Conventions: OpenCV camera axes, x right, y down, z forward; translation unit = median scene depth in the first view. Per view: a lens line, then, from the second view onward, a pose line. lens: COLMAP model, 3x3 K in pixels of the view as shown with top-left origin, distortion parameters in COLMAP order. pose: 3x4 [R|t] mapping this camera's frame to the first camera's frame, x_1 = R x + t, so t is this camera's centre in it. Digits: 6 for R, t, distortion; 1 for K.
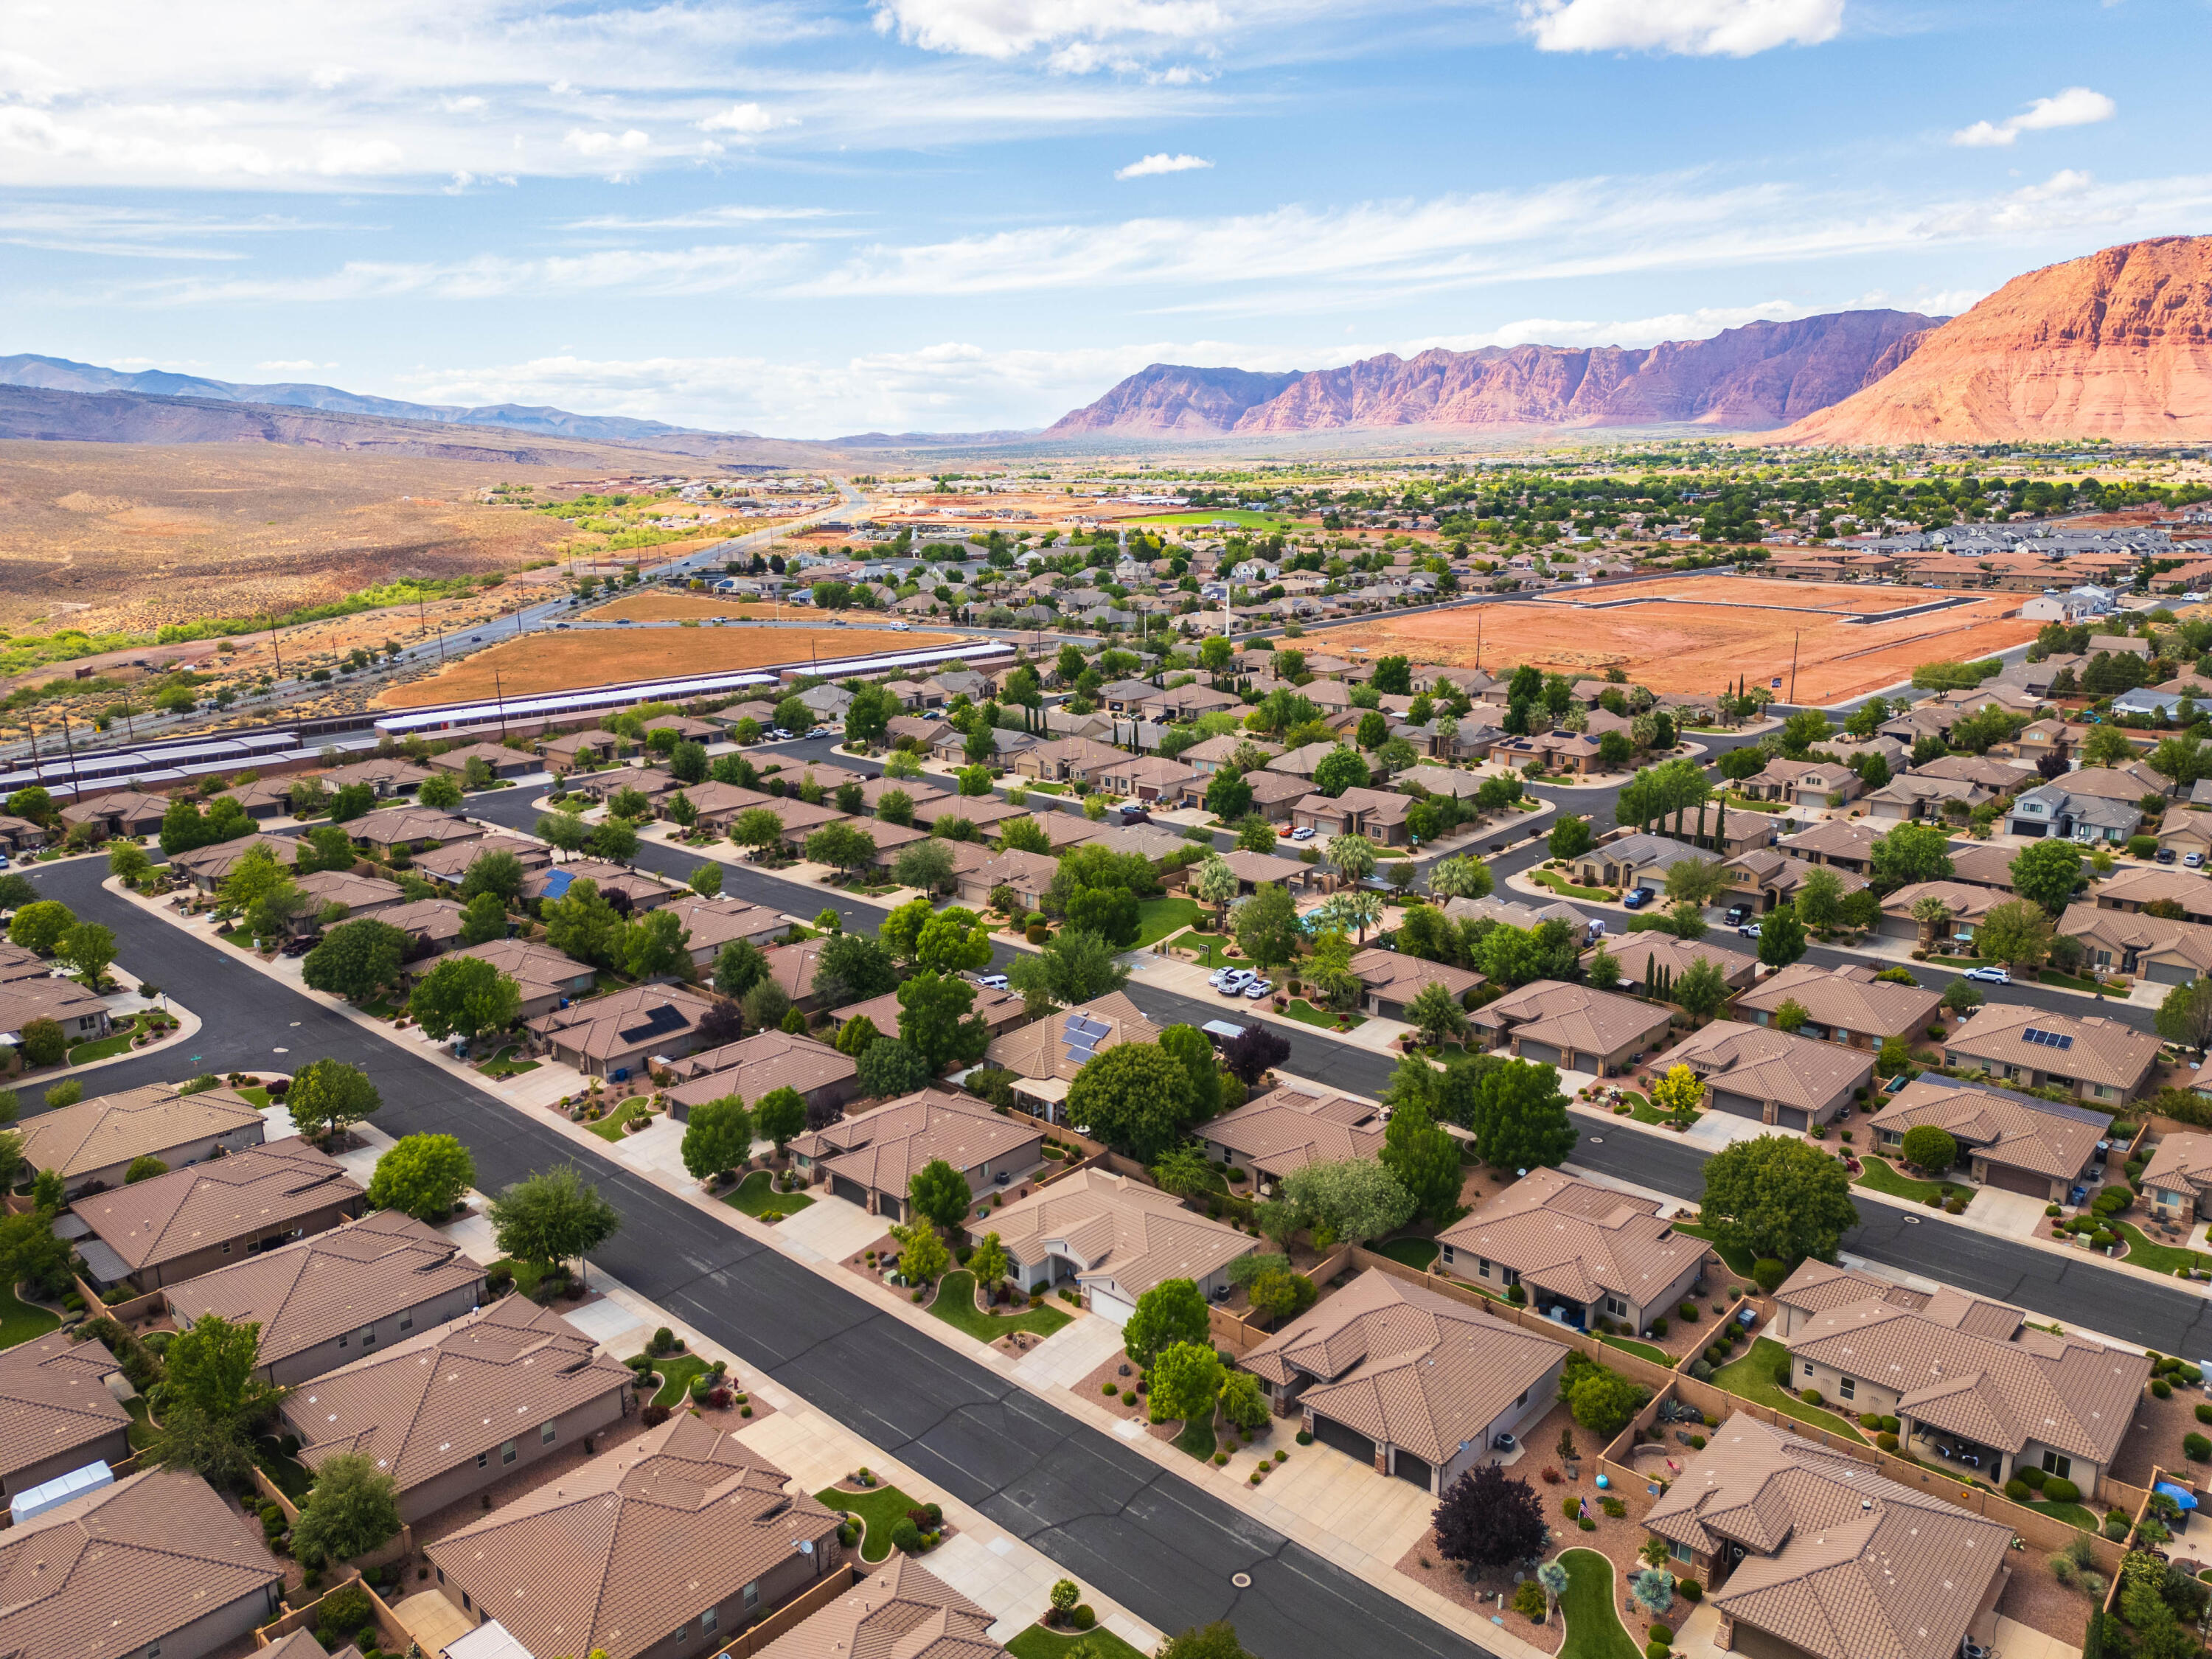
lens RADIAL K [[1549.6, 0, 1106.3], [0, 1549.6, 844.5], [0, 0, 1]] dist [0.055519, -0.041667]
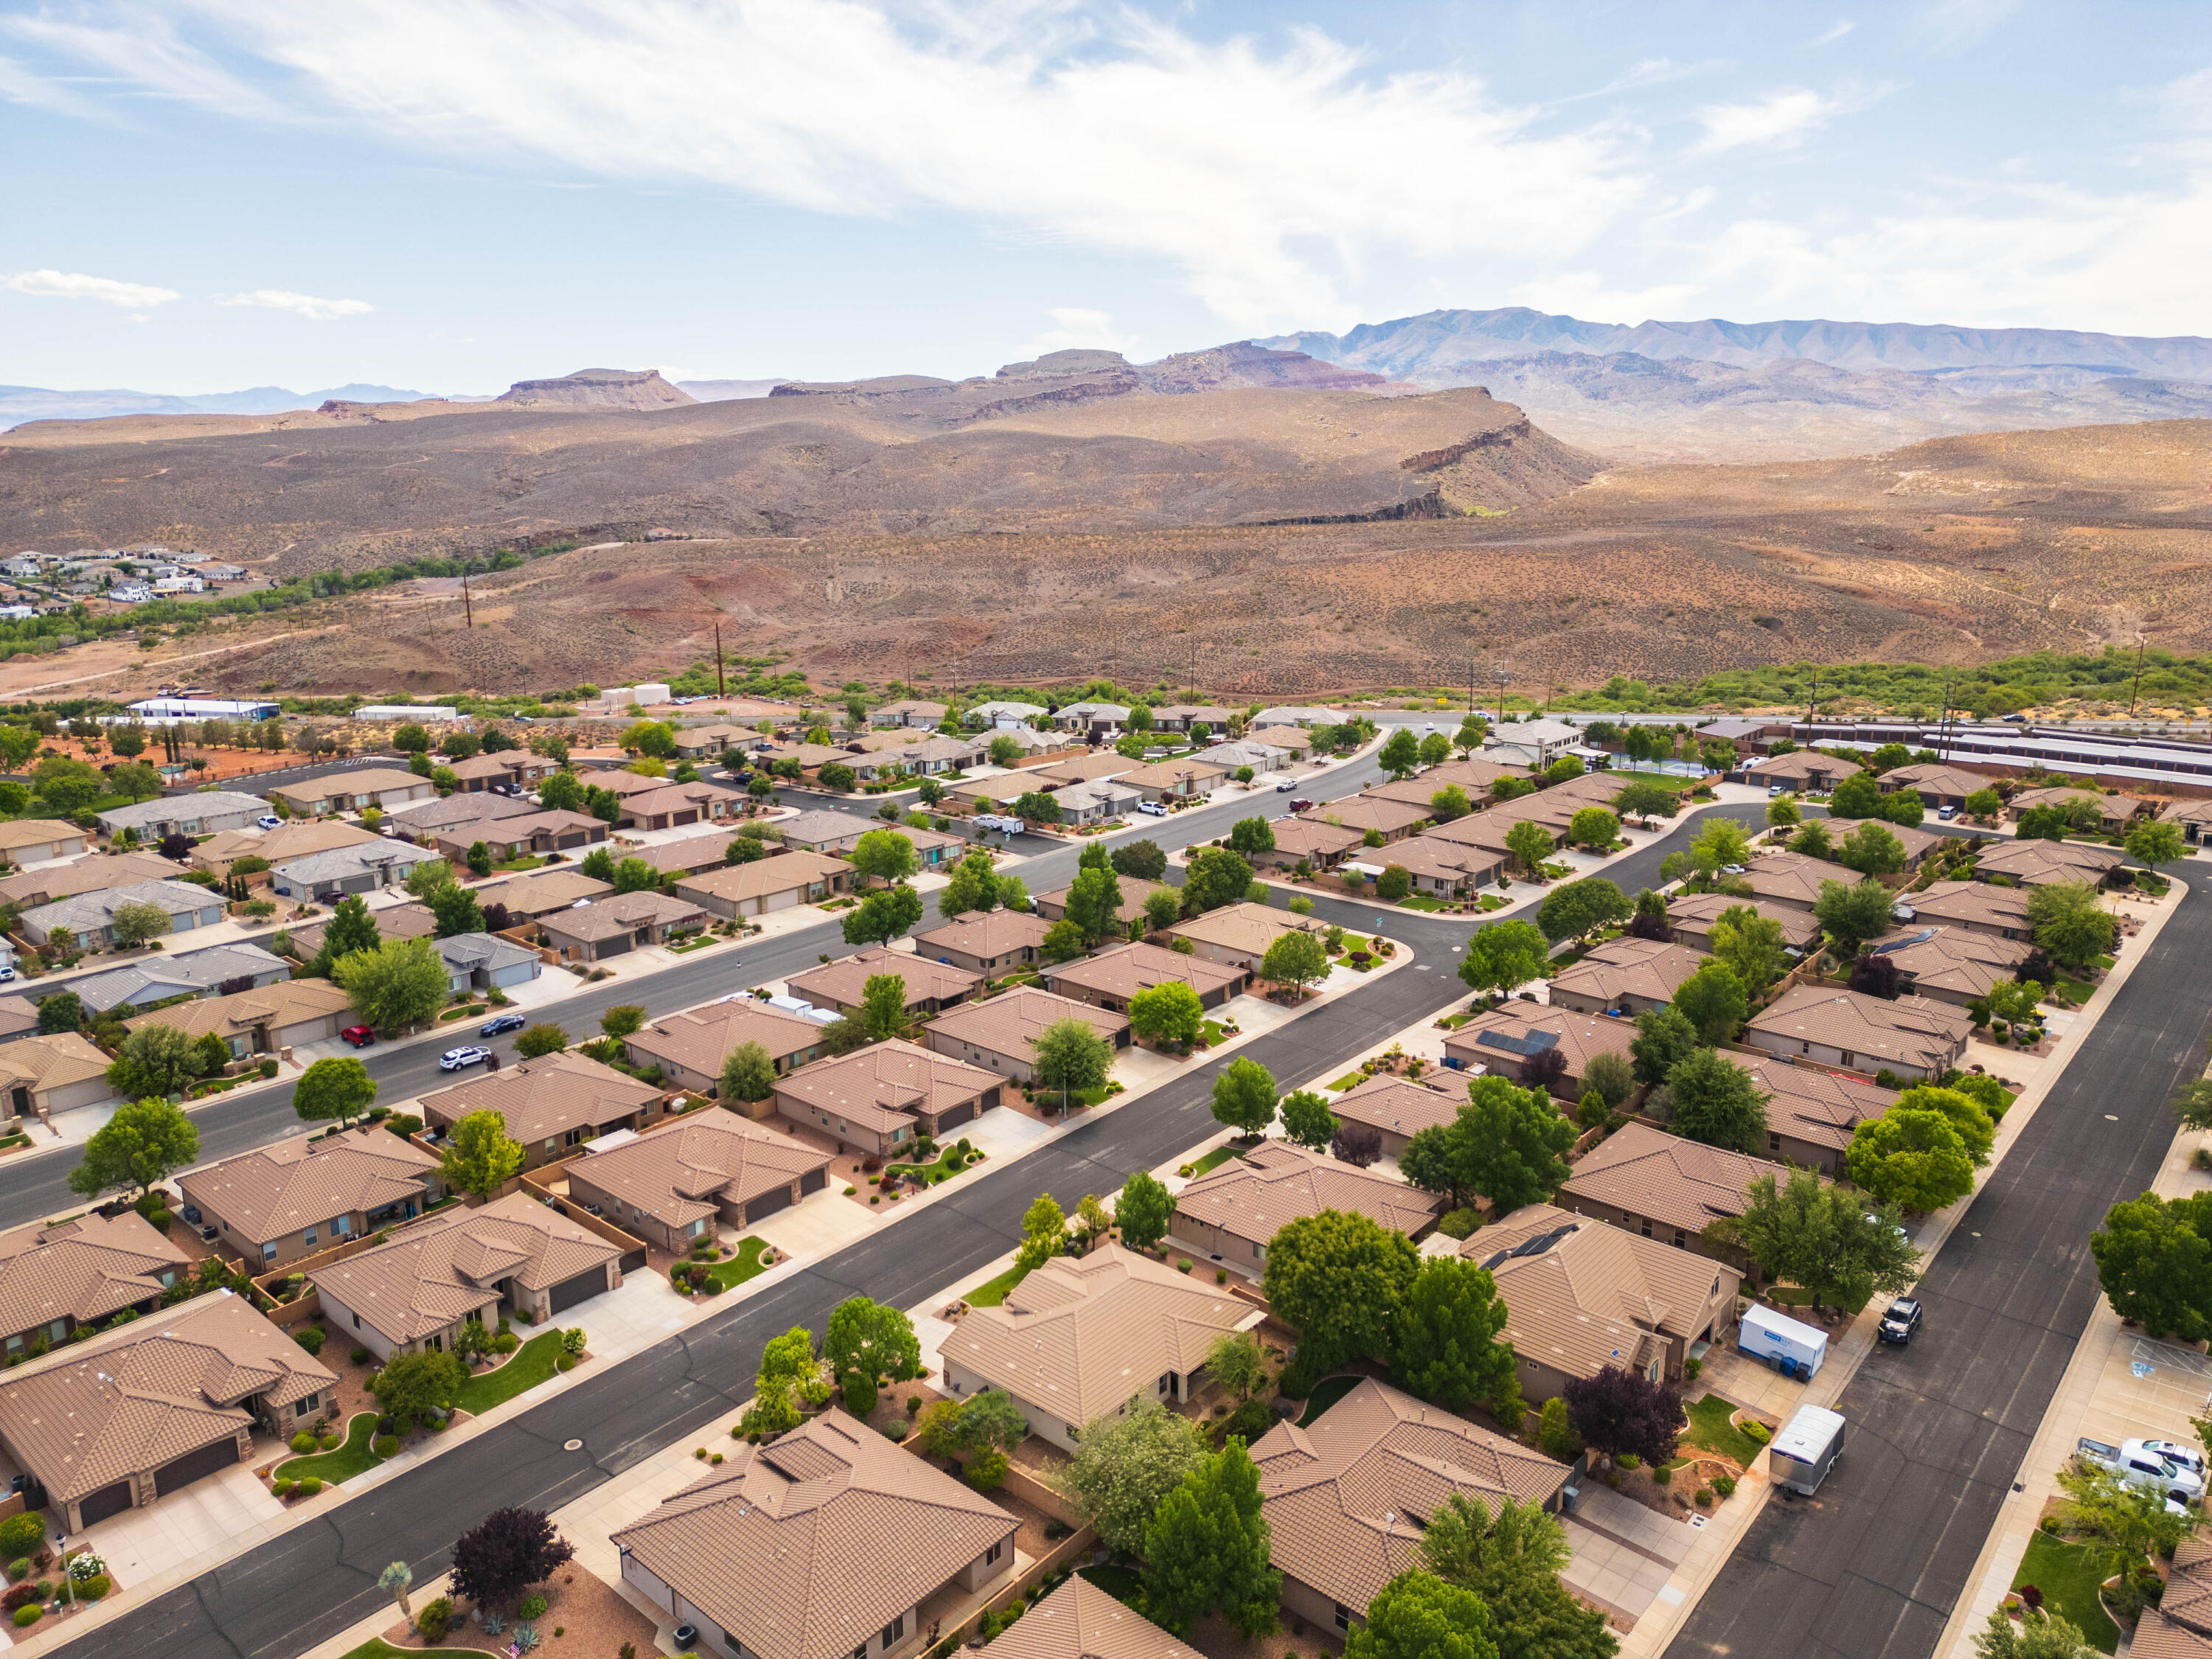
lens RADIAL K [[1547.1, 0, 1106.0], [0, 1547.1, 829.5], [0, 0, 1]] dist [0.093347, -0.093282]
pose [[0.024133, 0.248478, -0.968337, 0.402974], [-0.239047, 0.941954, 0.235750, -0.116270], [0.970708, 0.225789, 0.082130, 0.434270]]
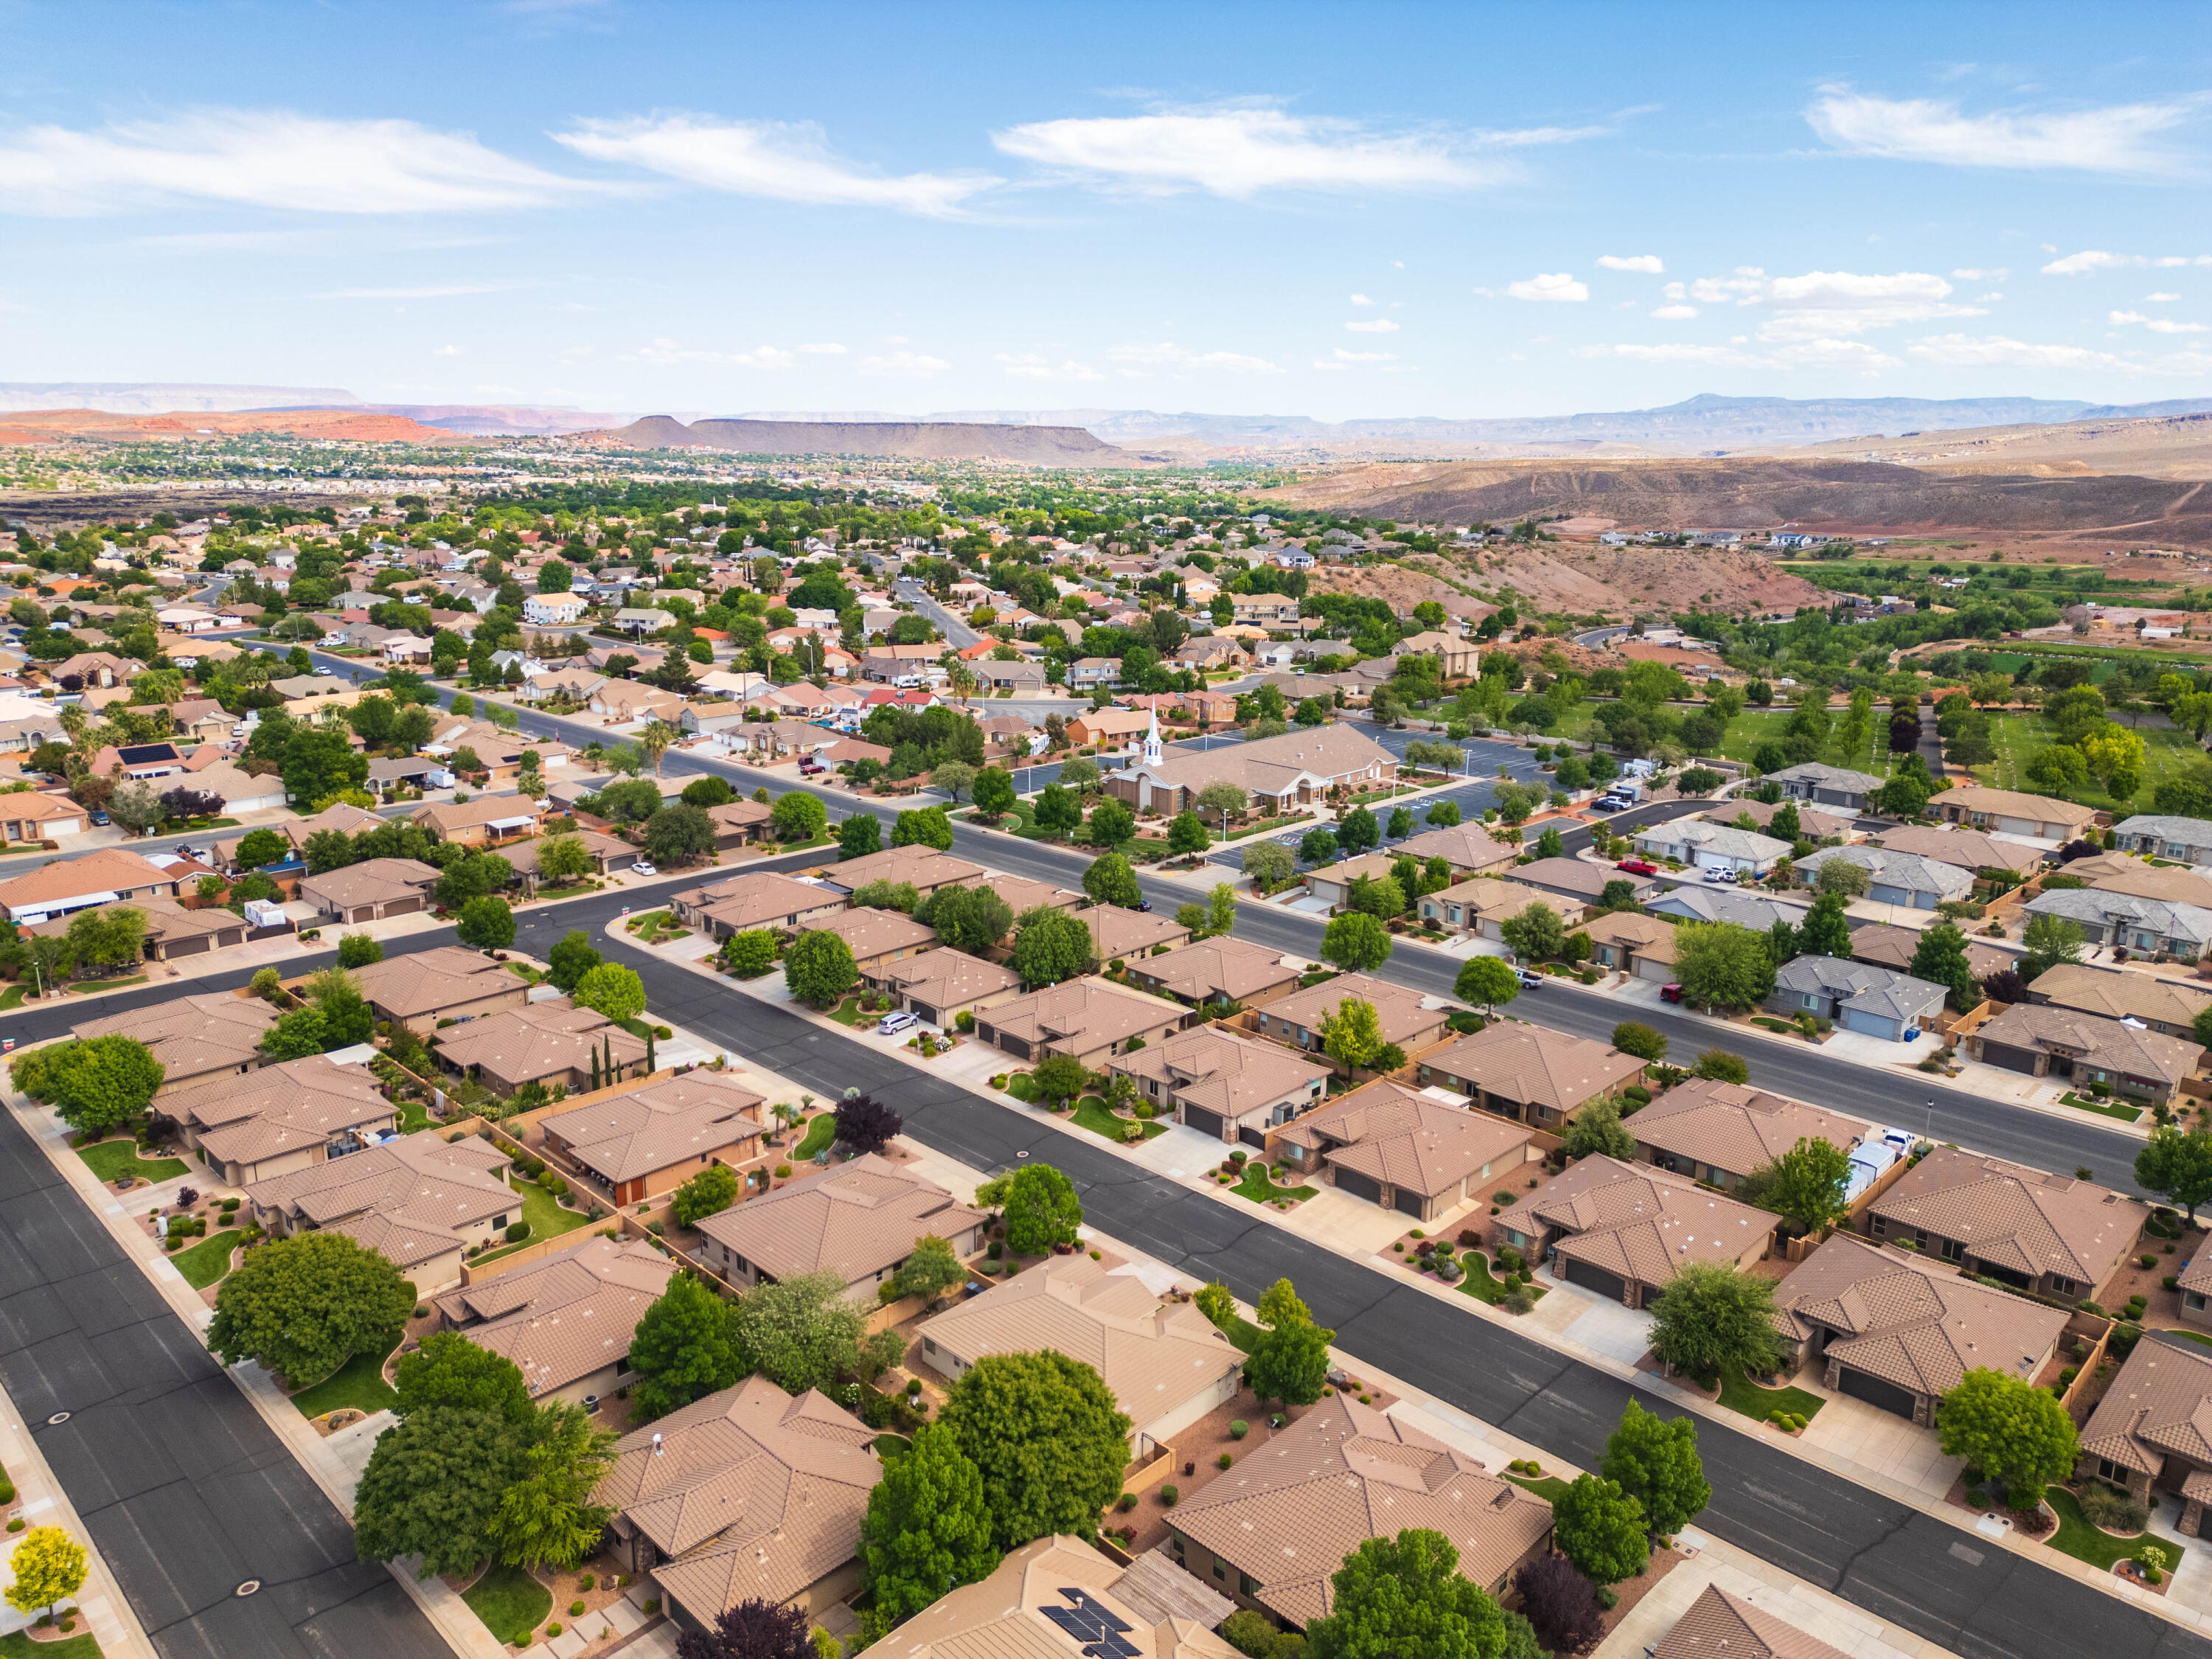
lens RADIAL K [[1551.7, 0, 1107.6], [0, 1551.7, 836.5], [0, 0, 1]] dist [0.084933, -0.084986]
pose [[-0.999181, -0.009928, 0.039221, -0.021907], [0.009992, 0.878842, 0.477009, -0.208214], [-0.039204, 0.477010, -0.878023, 0.819699]]
